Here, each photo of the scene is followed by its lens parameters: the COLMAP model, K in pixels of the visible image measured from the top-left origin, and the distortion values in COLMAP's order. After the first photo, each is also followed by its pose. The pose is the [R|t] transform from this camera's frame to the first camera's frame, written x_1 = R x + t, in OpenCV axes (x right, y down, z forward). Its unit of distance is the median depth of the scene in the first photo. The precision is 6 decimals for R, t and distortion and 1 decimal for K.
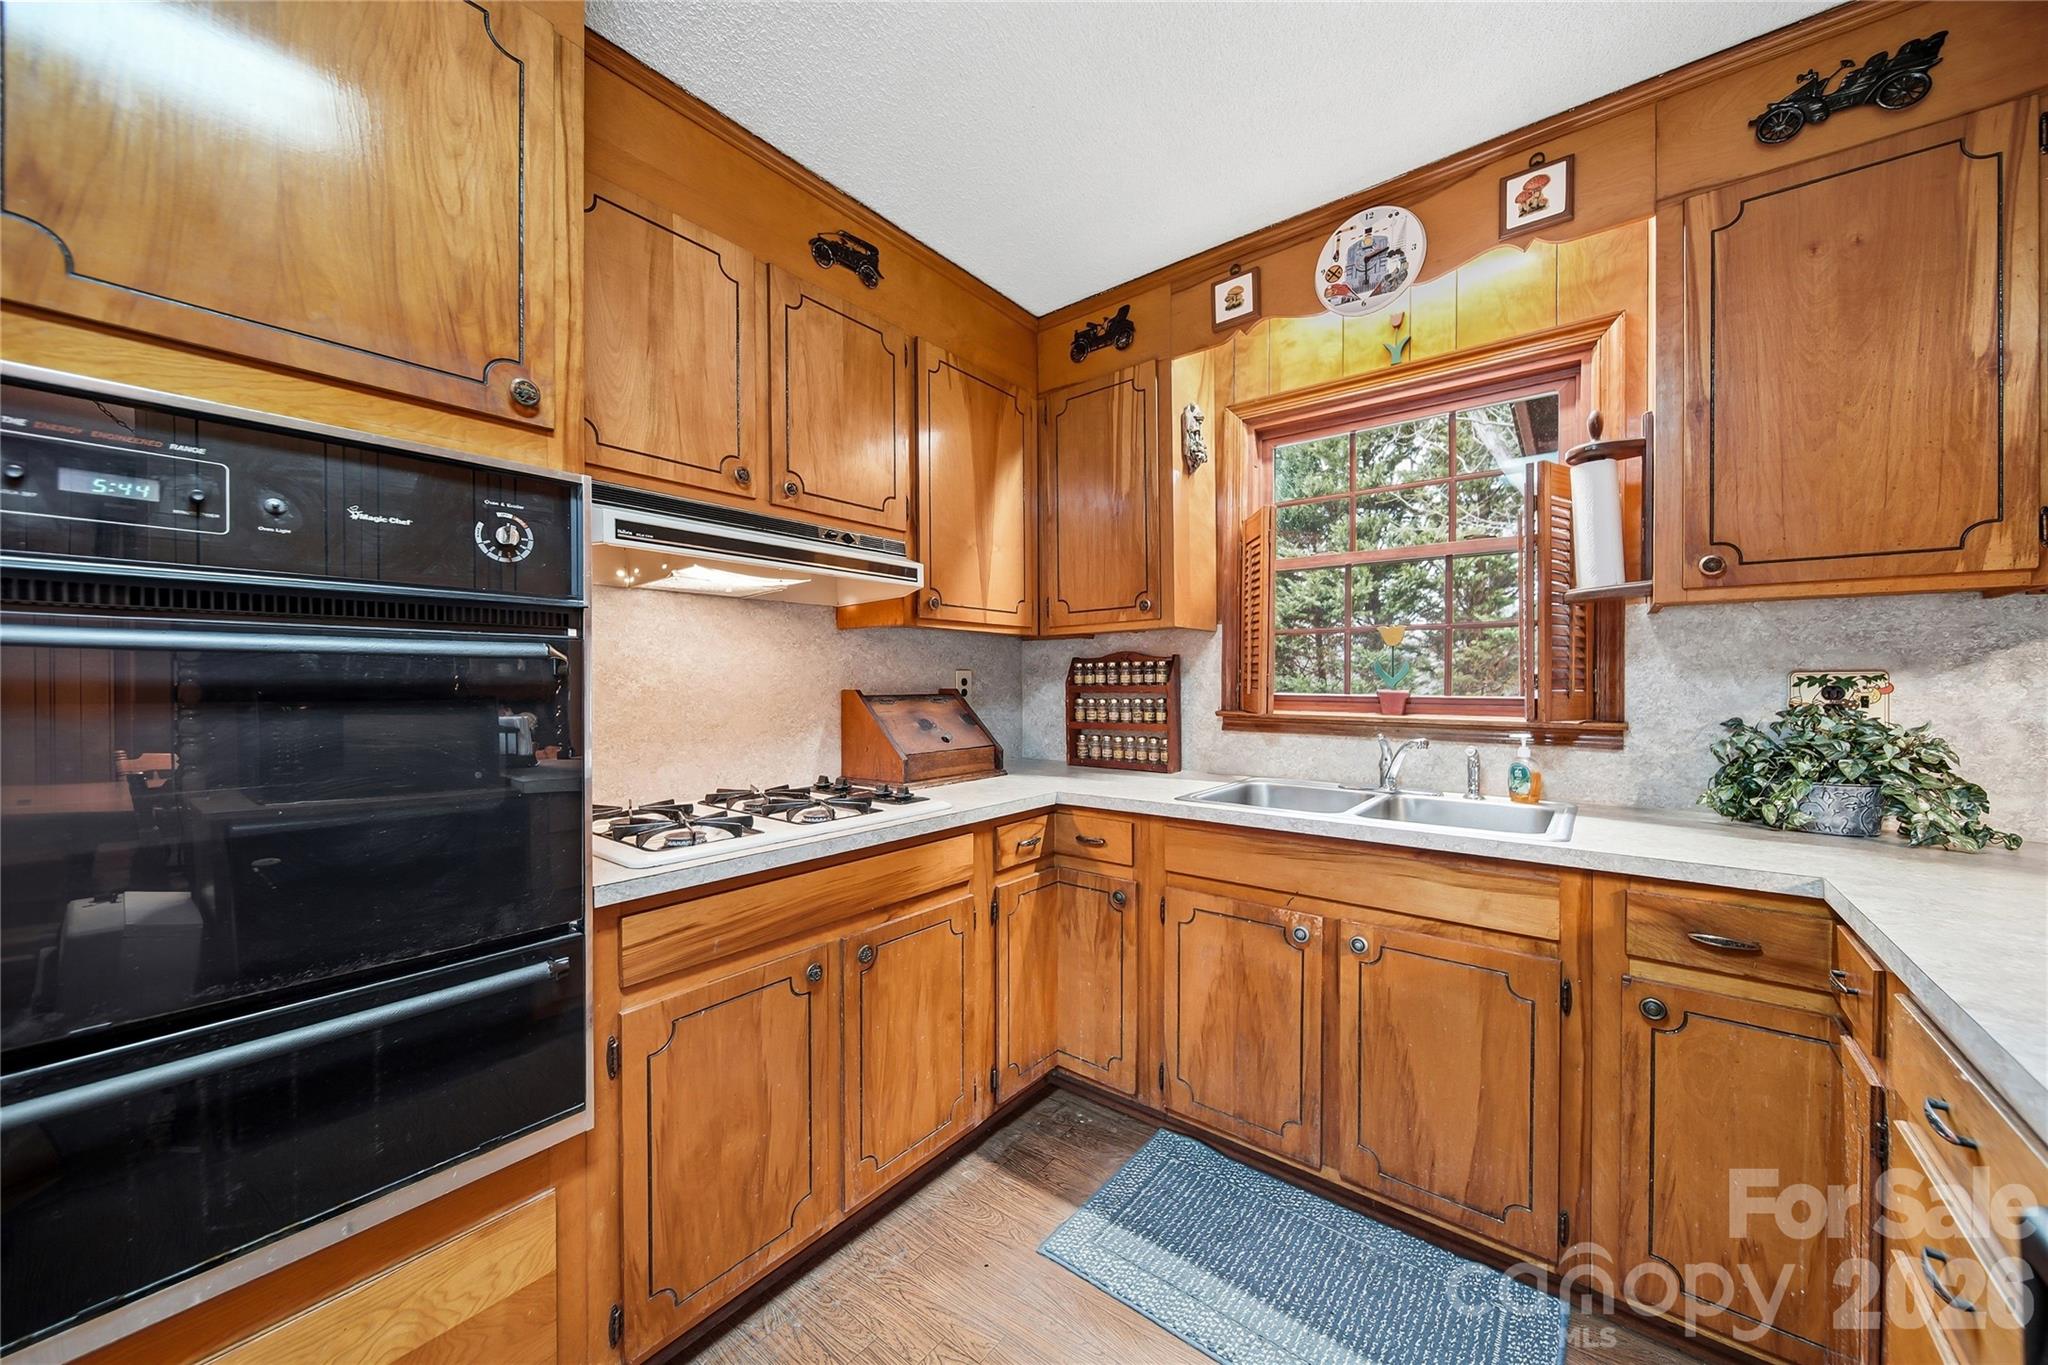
lens RADIAL K [[733.0, 0, 1039.8], [0, 733.0, 684.7], [0, 0, 1]] dist [0.001638, -0.001797]
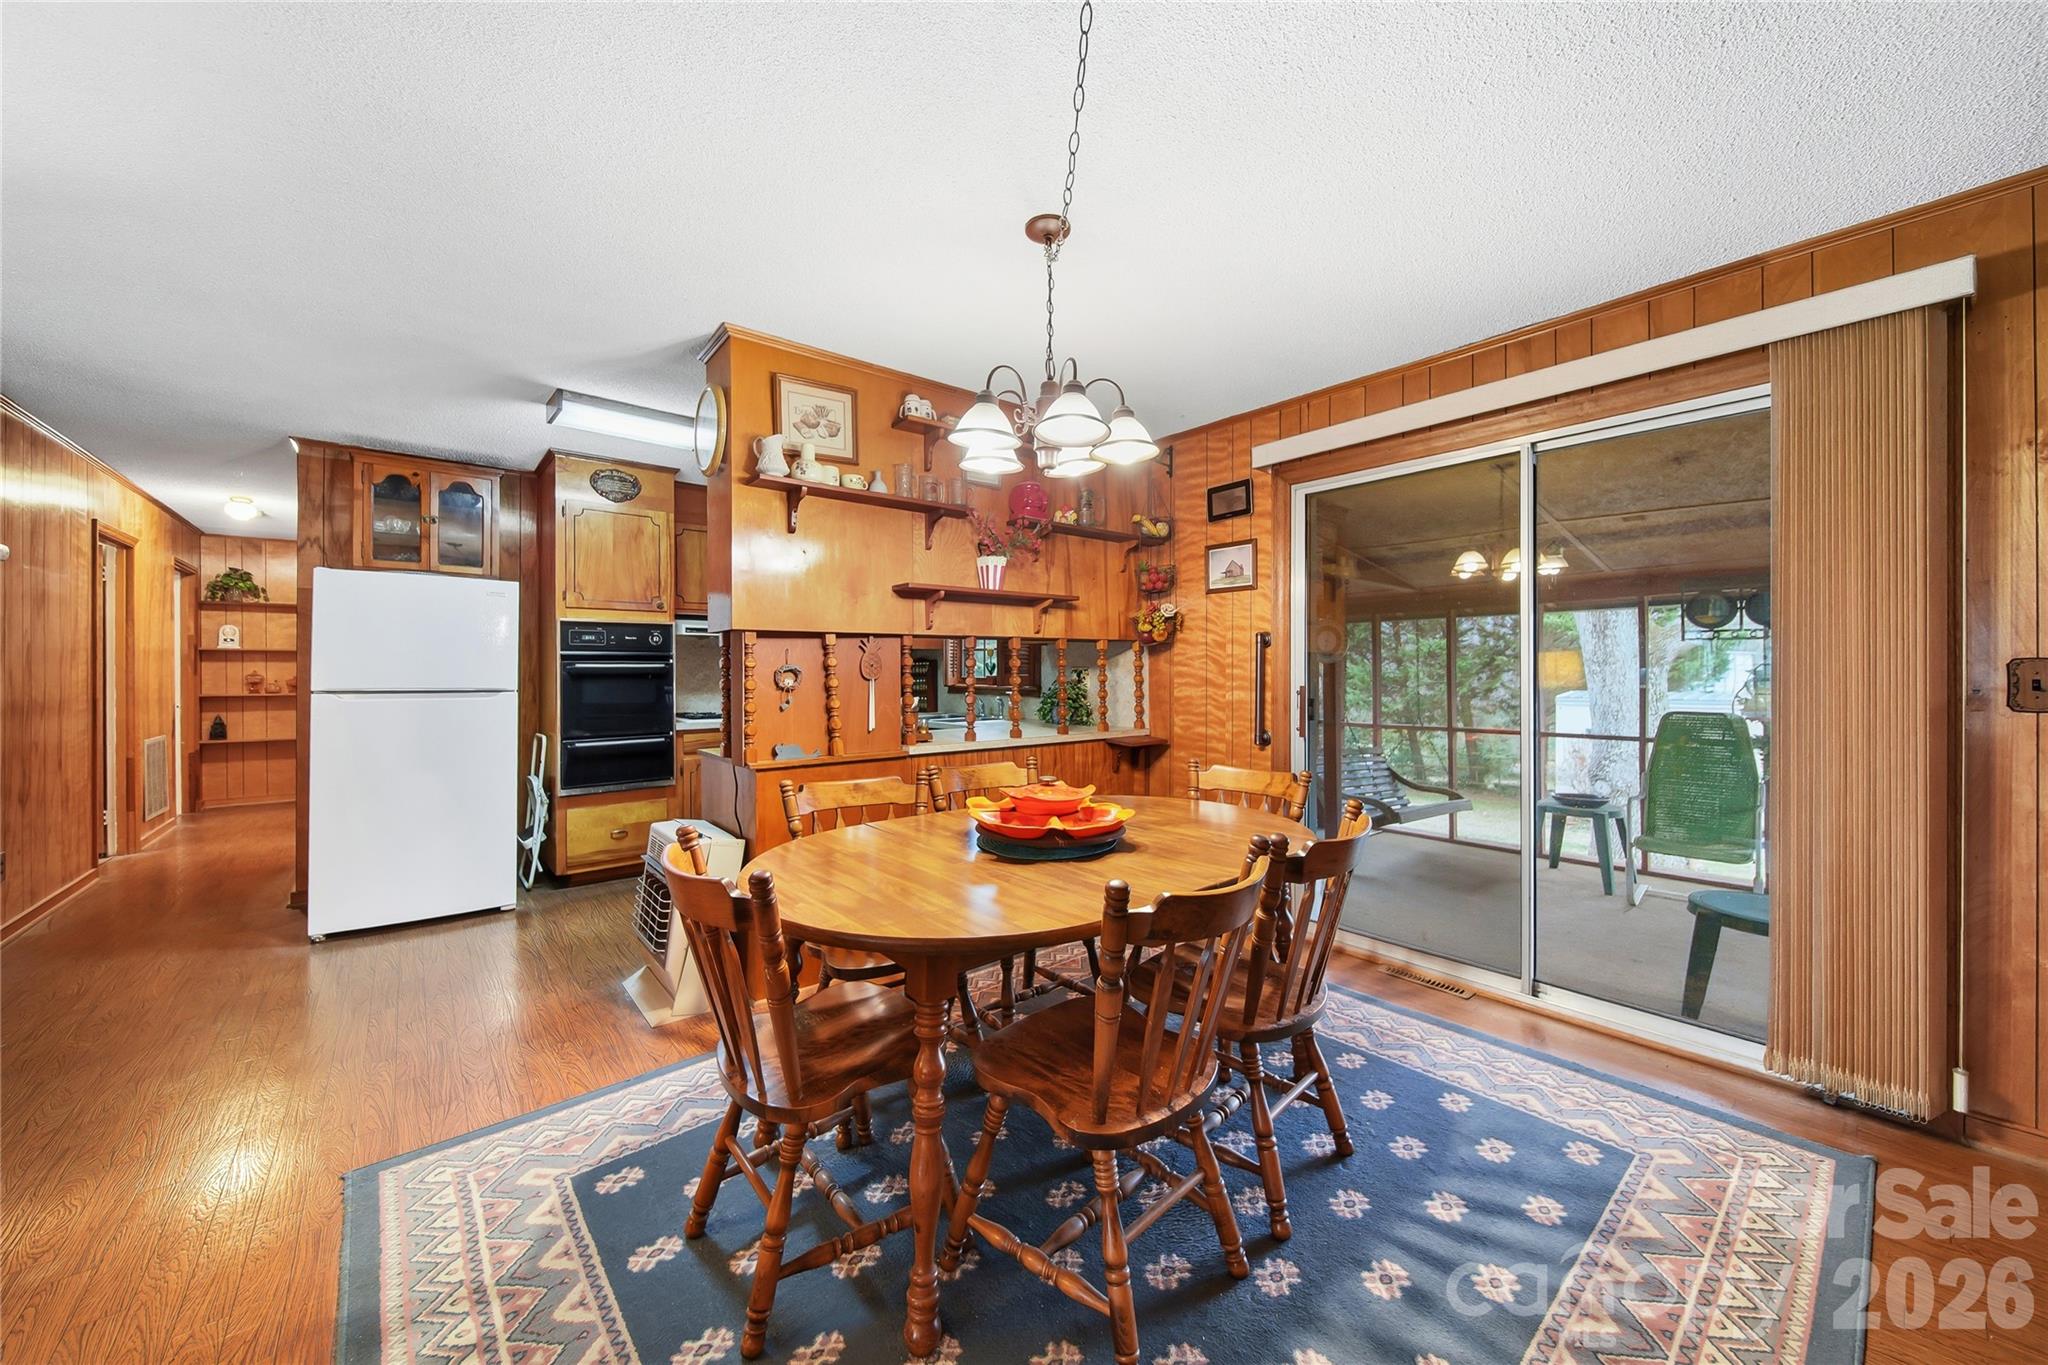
lens RADIAL K [[733.0, 0, 1033.5], [0, 733.0, 674.2], [0, 0, 1]] dist [0.001638, -0.001797]
pose [[0.979474, -0.004497, -0.201522, 1.402591], [0.003903, 0.999987, -0.003342, 0.013108], [0.201535, 0.002487, 0.979478, -1.679554]]
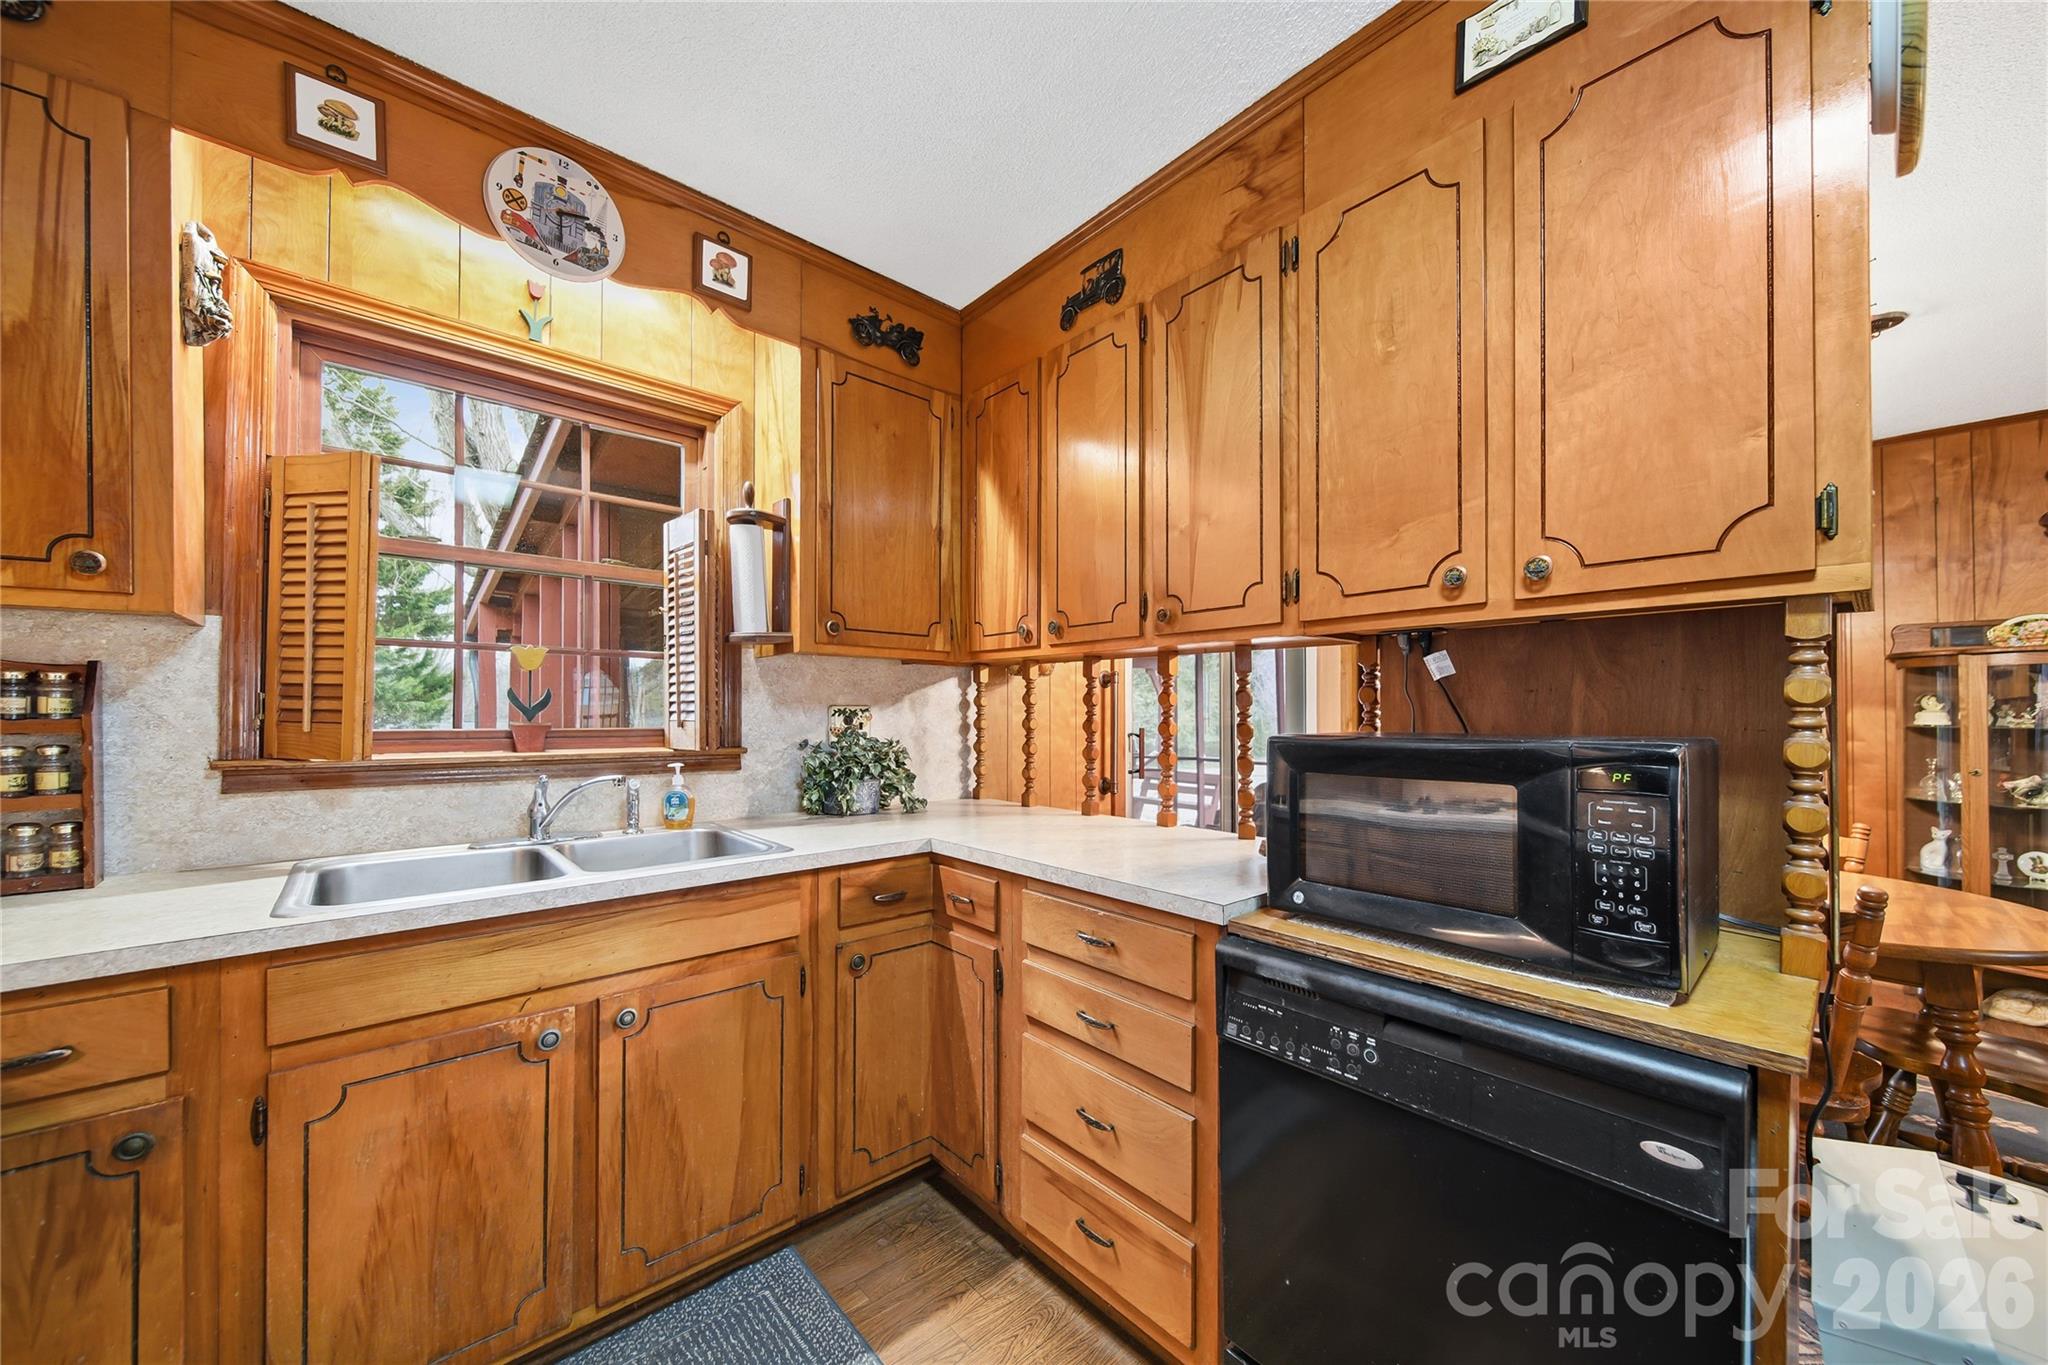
lens RADIAL K [[733.0, 0, 1014.1], [0, 733.0, 707.1], [0, 0, 1]] dist [0.001638, -0.001797]
pose [[0.184270, 0.006294, 0.982855, -0.315859], [0.001693, 0.999976, -0.006721, -0.004870], [-0.982874, 0.002903, 0.184255, 0.371200]]
